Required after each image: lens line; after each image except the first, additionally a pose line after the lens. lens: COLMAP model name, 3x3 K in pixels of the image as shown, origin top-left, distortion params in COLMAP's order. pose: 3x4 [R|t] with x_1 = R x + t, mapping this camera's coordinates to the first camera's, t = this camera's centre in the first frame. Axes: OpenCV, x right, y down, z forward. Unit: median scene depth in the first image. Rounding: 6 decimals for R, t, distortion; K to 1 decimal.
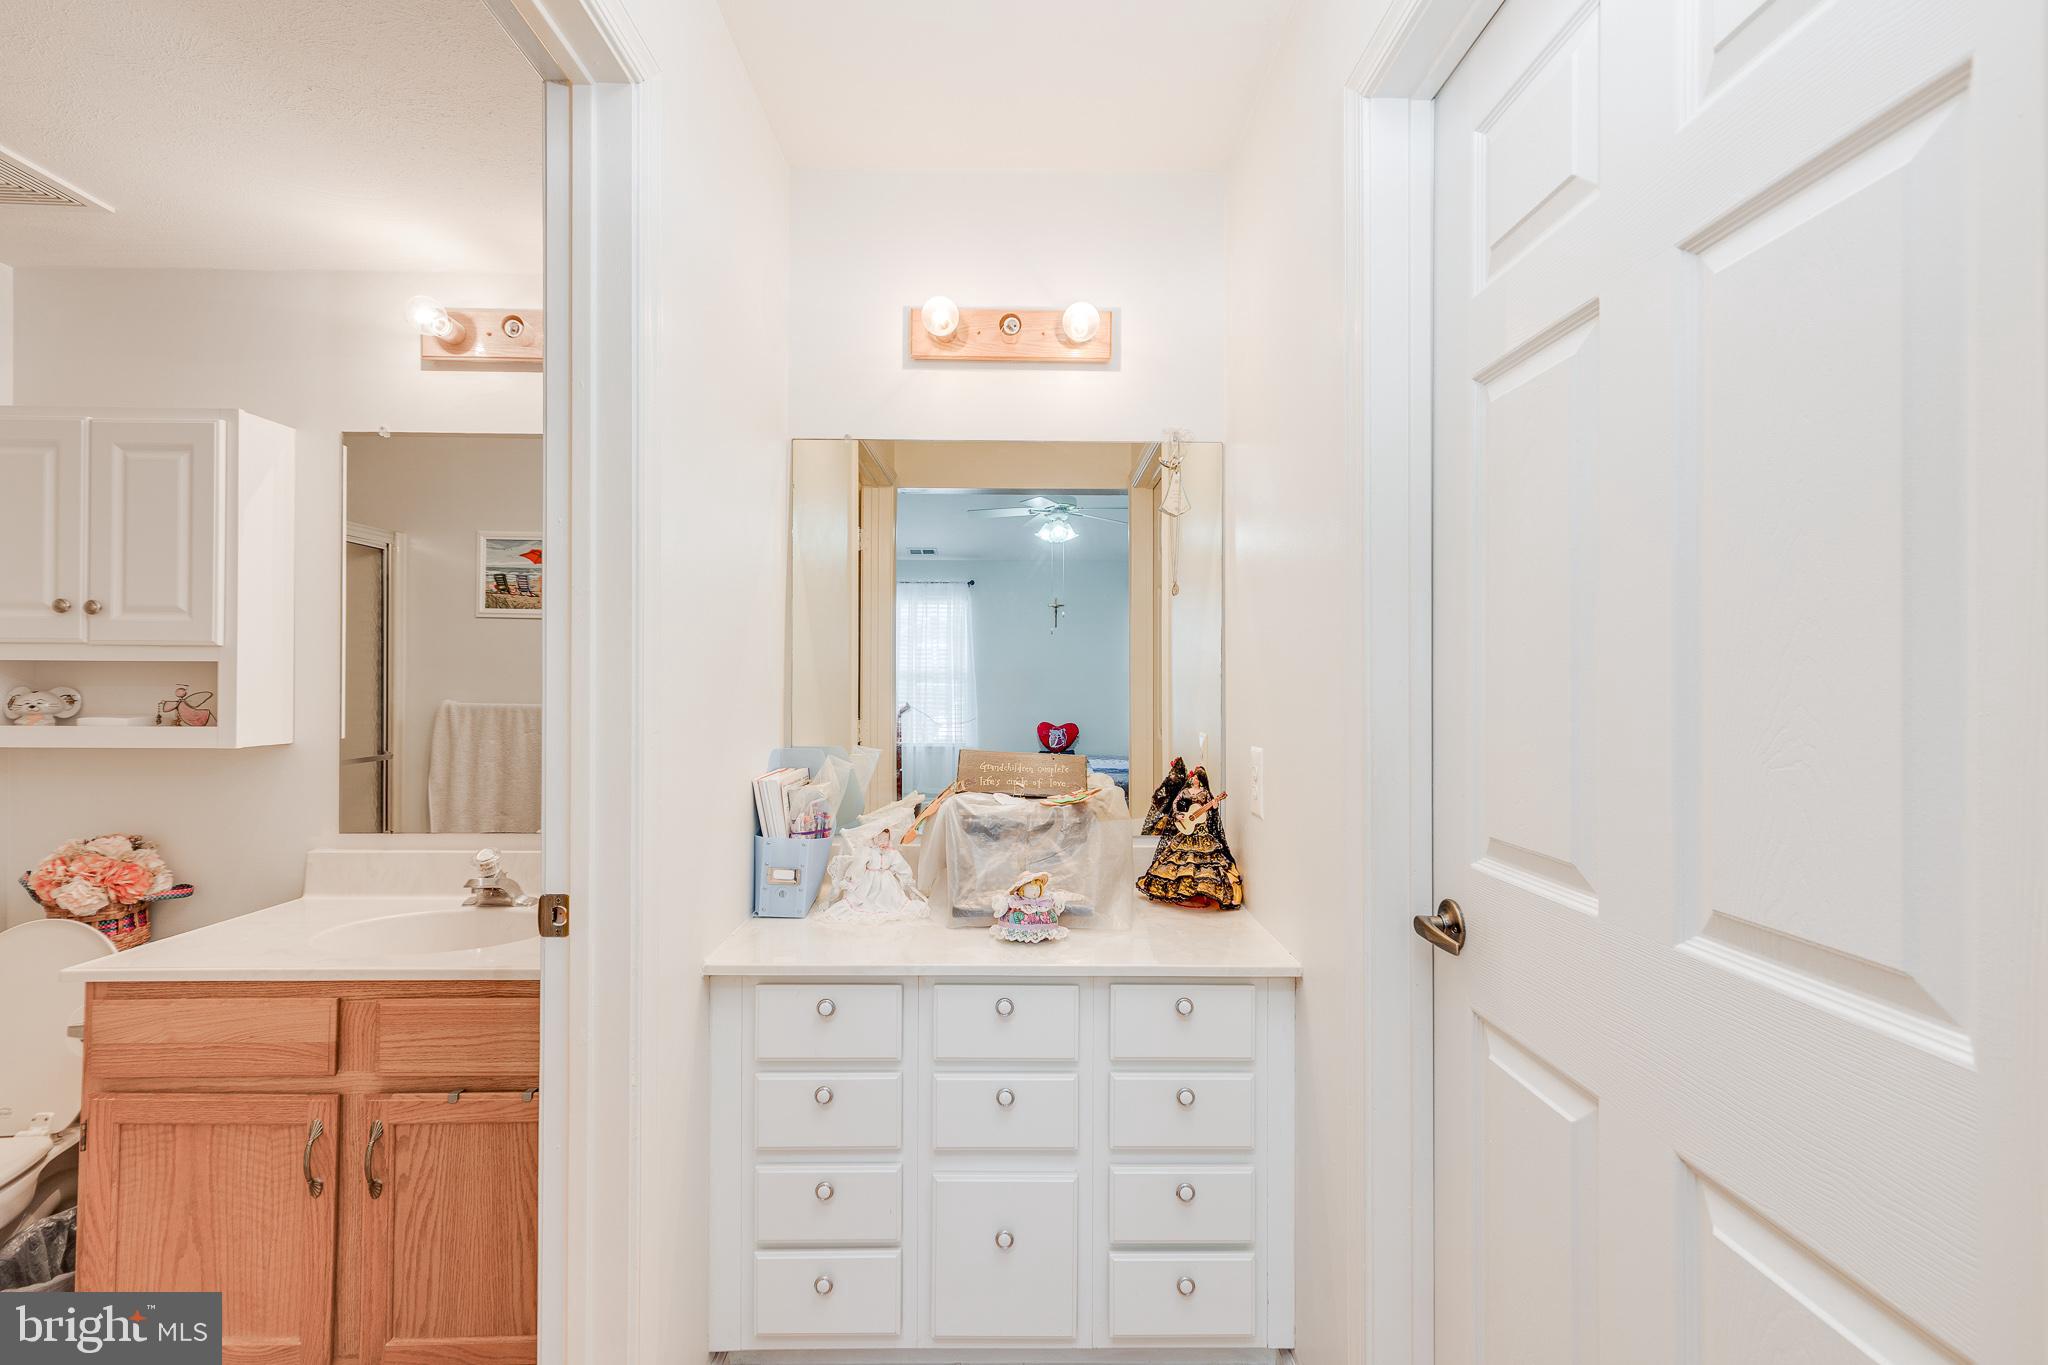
lens RADIAL K [[918.4, 0, 1021.8], [0, 918.4, 672.5], [0, 0, 1]] dist [0.005622, -0.000809]
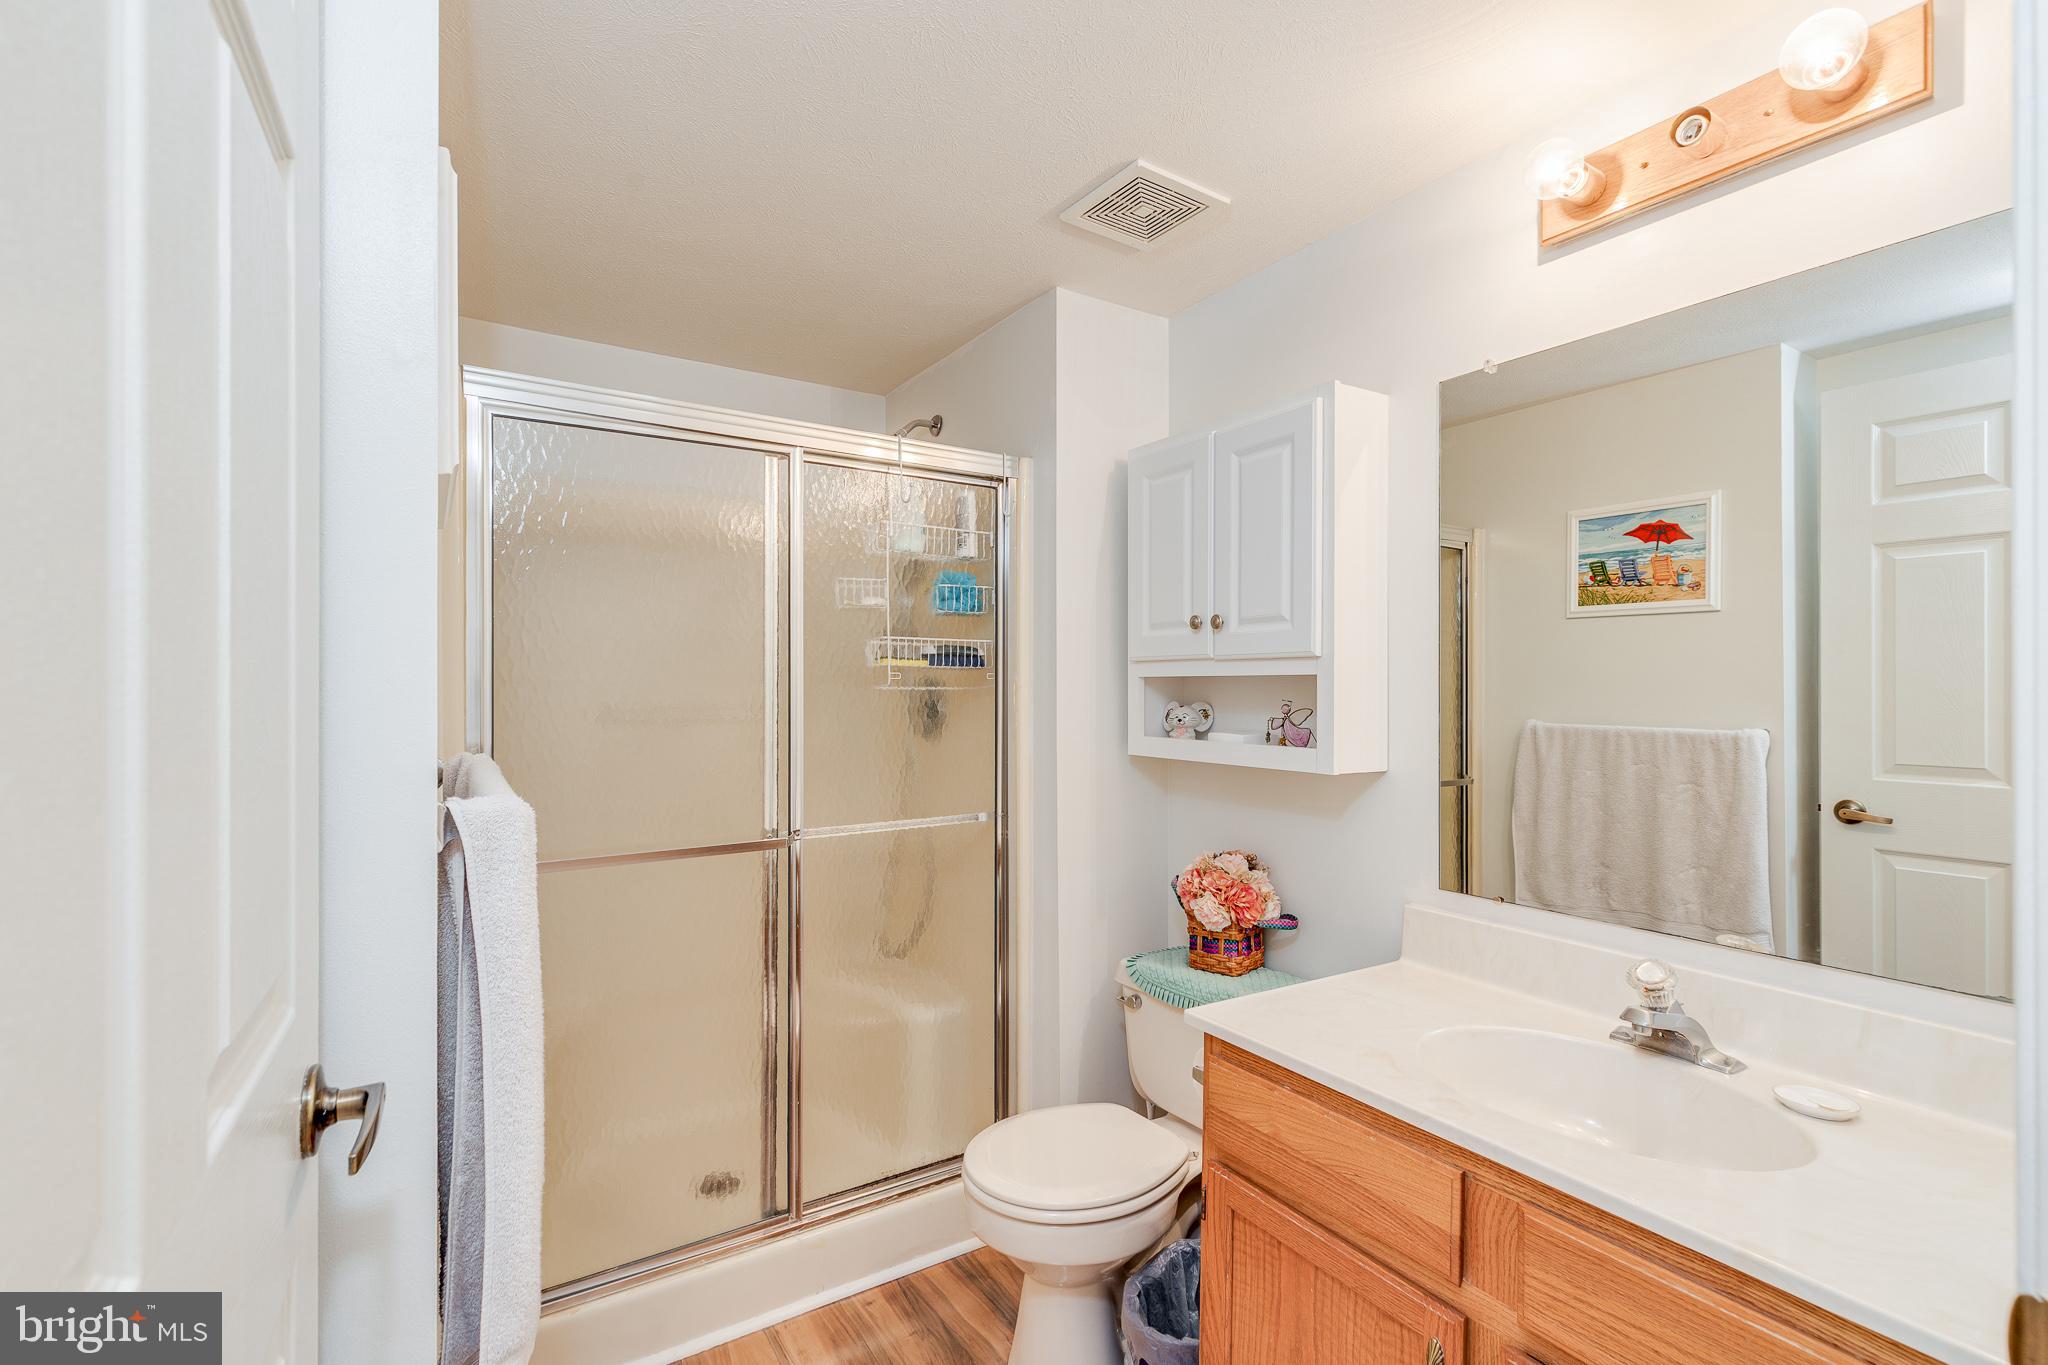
lens RADIAL K [[918.4, 0, 1023.1], [0, 918.4, 688.6], [0, 0, 1]] dist [0.005622, -0.000809]
pose [[0.518248, -0.003971, -0.855221, -0.268417], [0.005040, 0.999986, -0.001589, 0.001248], [0.855216, -0.003487, 0.518261, 0.307028]]
